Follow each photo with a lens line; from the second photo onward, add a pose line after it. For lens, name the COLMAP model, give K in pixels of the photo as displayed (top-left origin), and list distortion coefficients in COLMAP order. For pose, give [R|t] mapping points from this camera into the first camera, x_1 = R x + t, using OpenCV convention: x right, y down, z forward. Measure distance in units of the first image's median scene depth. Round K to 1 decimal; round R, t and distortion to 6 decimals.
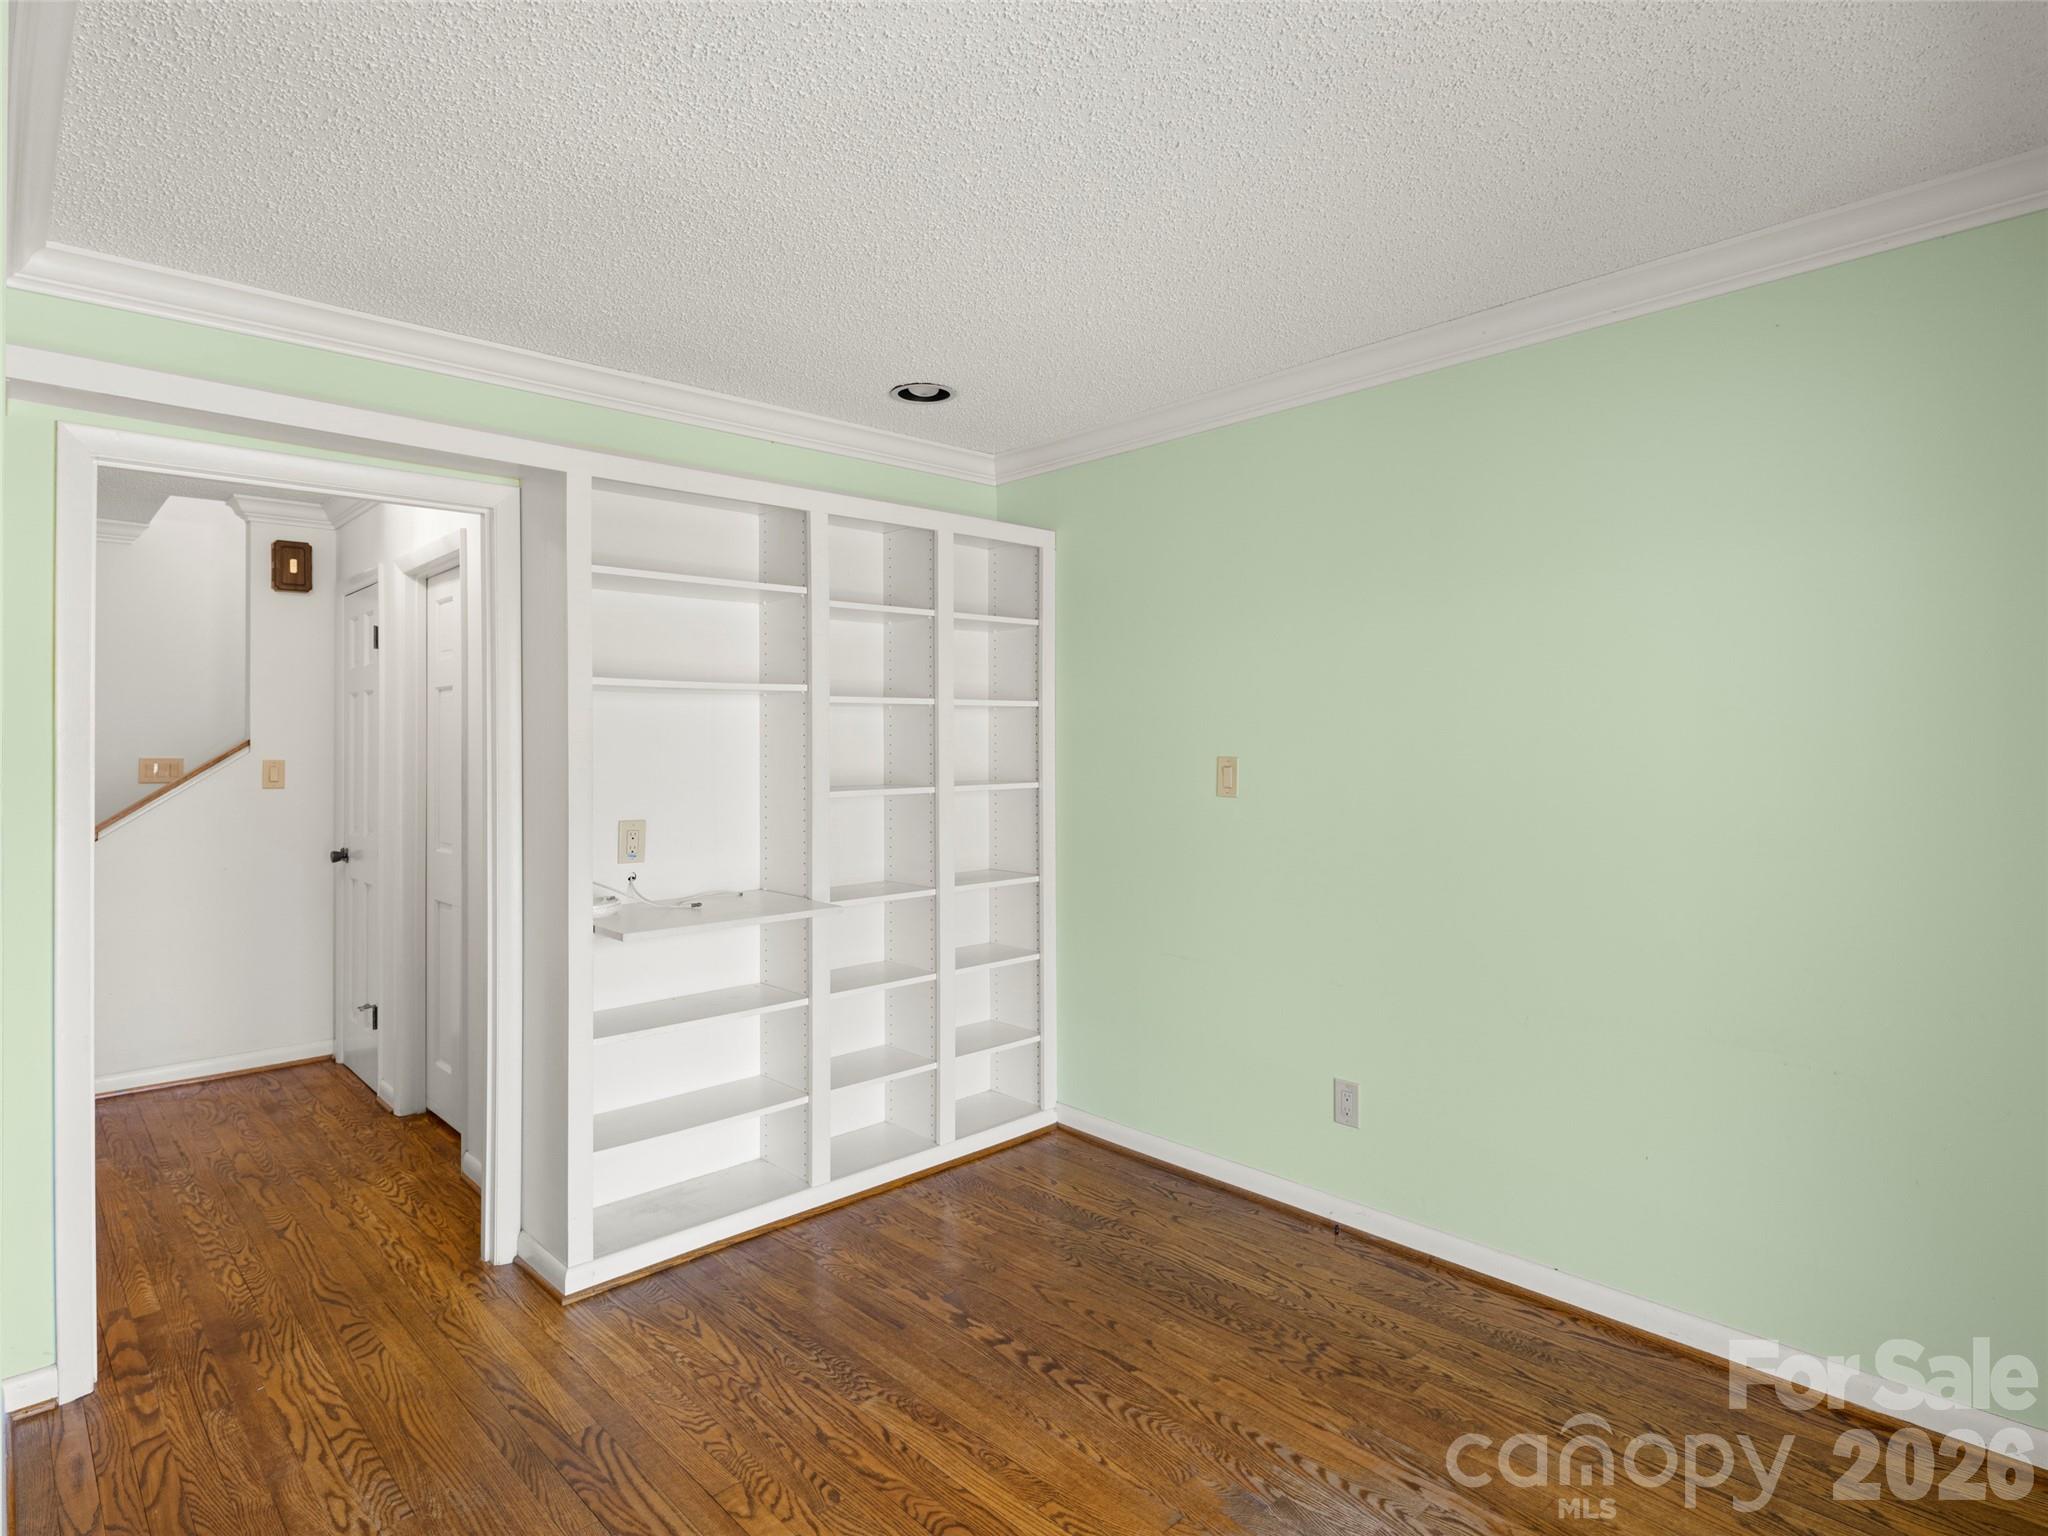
lens RADIAL K [[1121.2, 0, 1024.3], [0, 1121.2, 760.4], [0, 0, 1]] dist [0.004665, -0.003279]
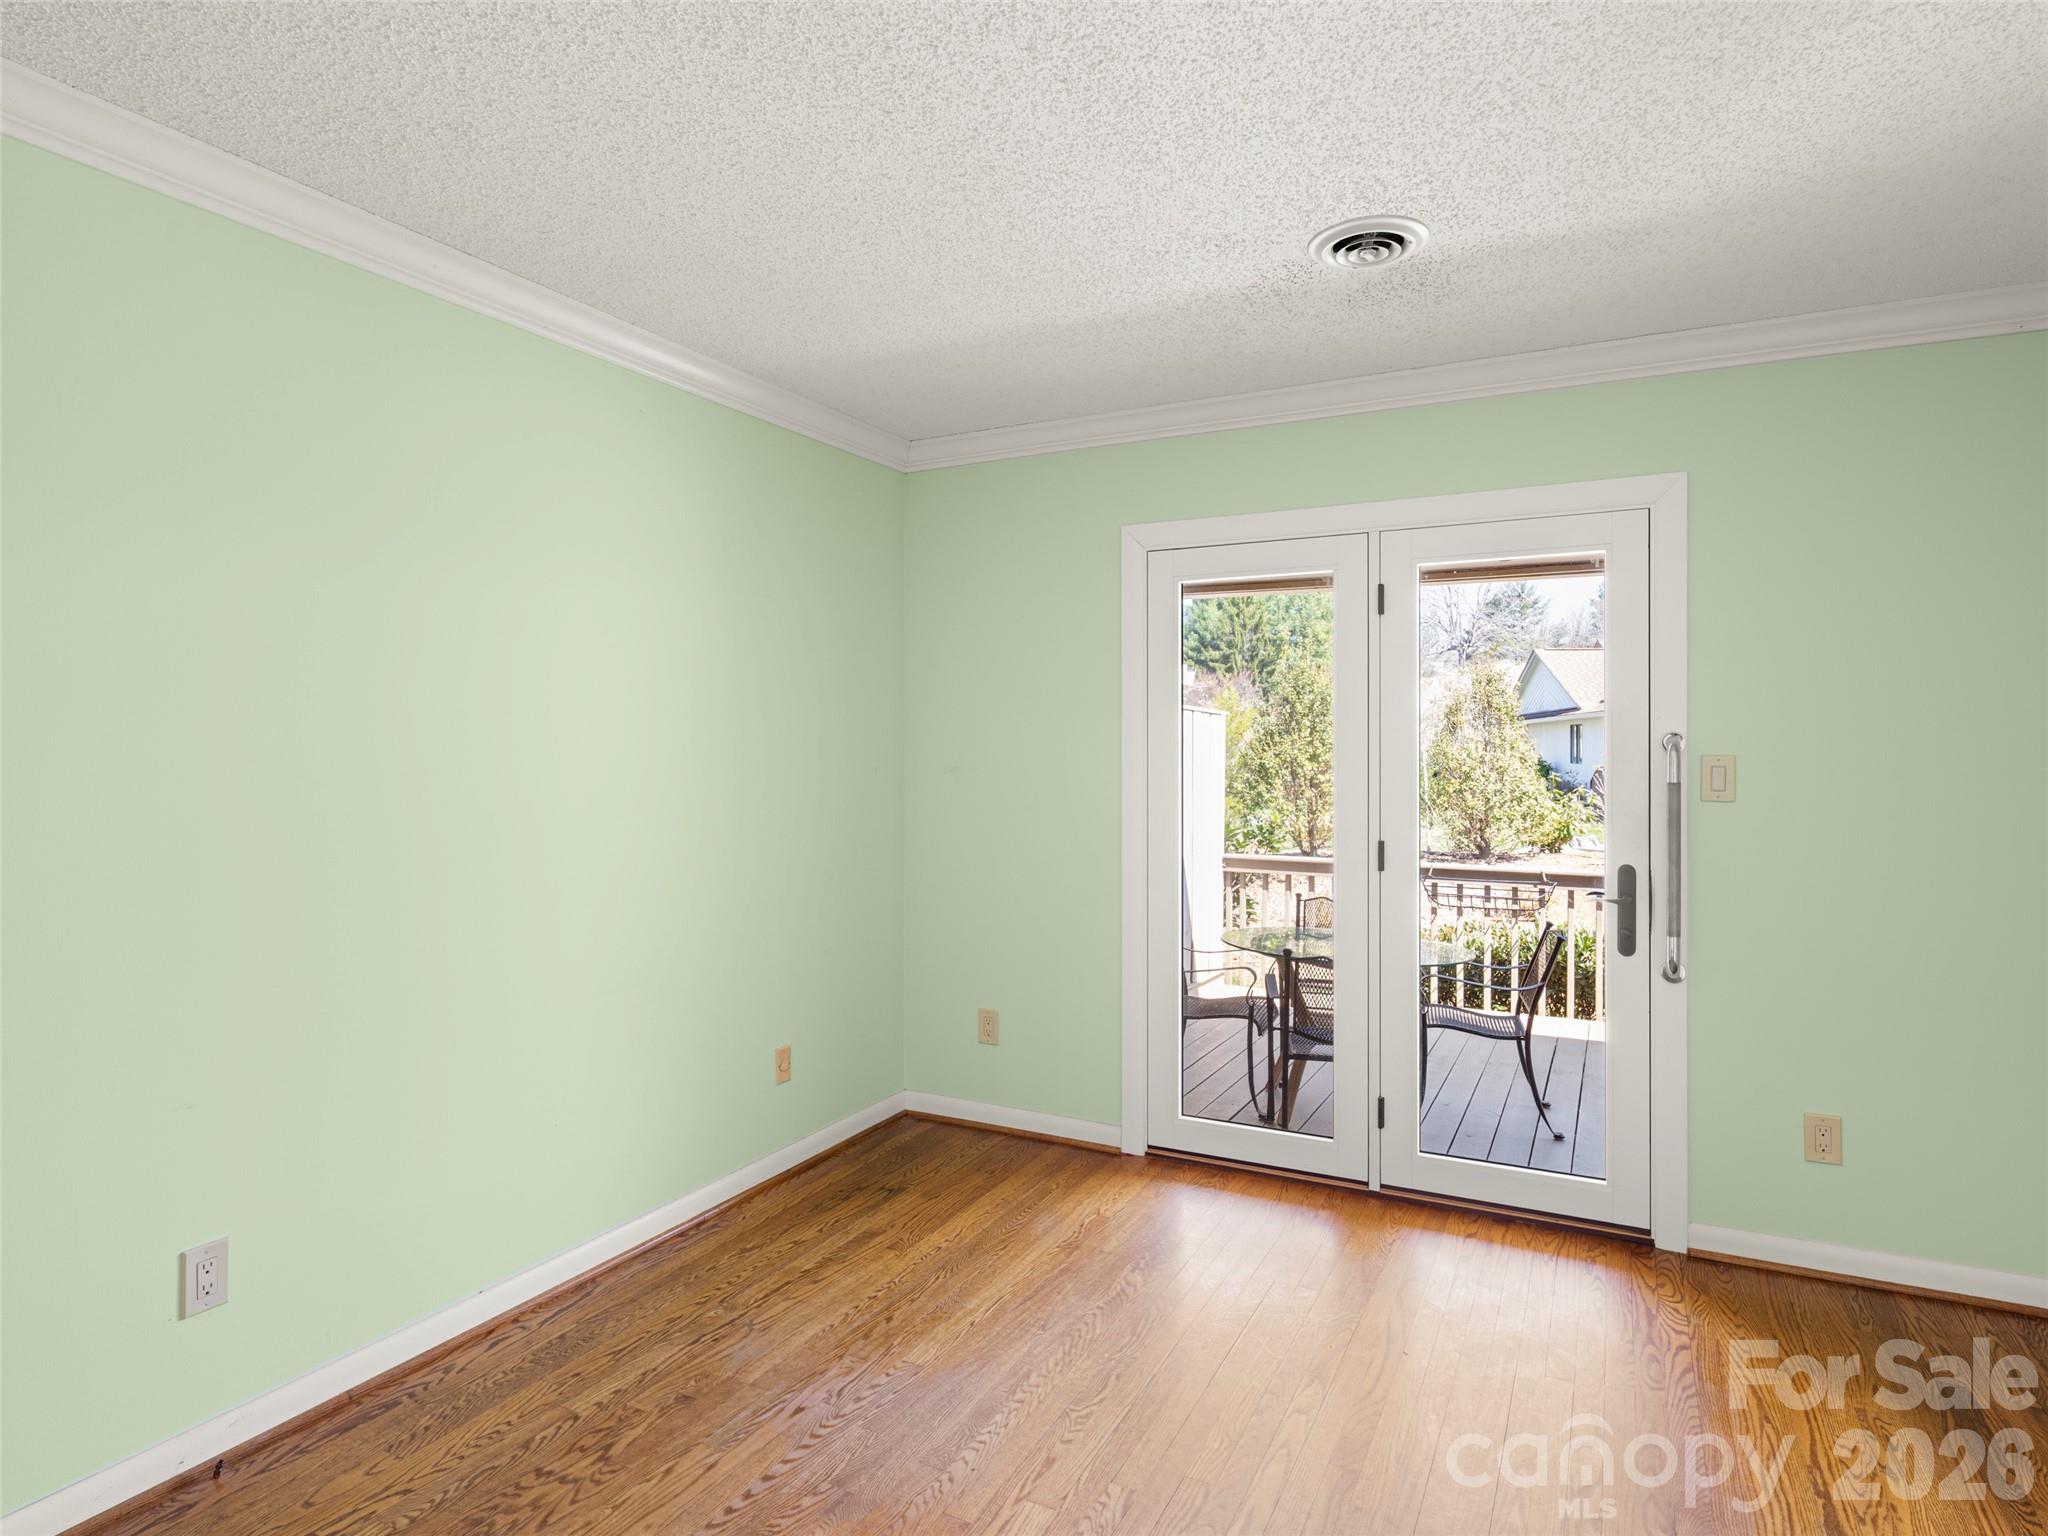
lens RADIAL K [[1121.2, 0, 1025.6], [0, 1121.2, 766.9], [0, 0, 1]] dist [0.004665, -0.003279]
pose [[-0.354684, -0.003070, 0.934981, -0.659673], [0.003987, 0.999981, 0.004796, -0.004863], [-0.934978, 0.005429, -0.354665, 0.989565]]
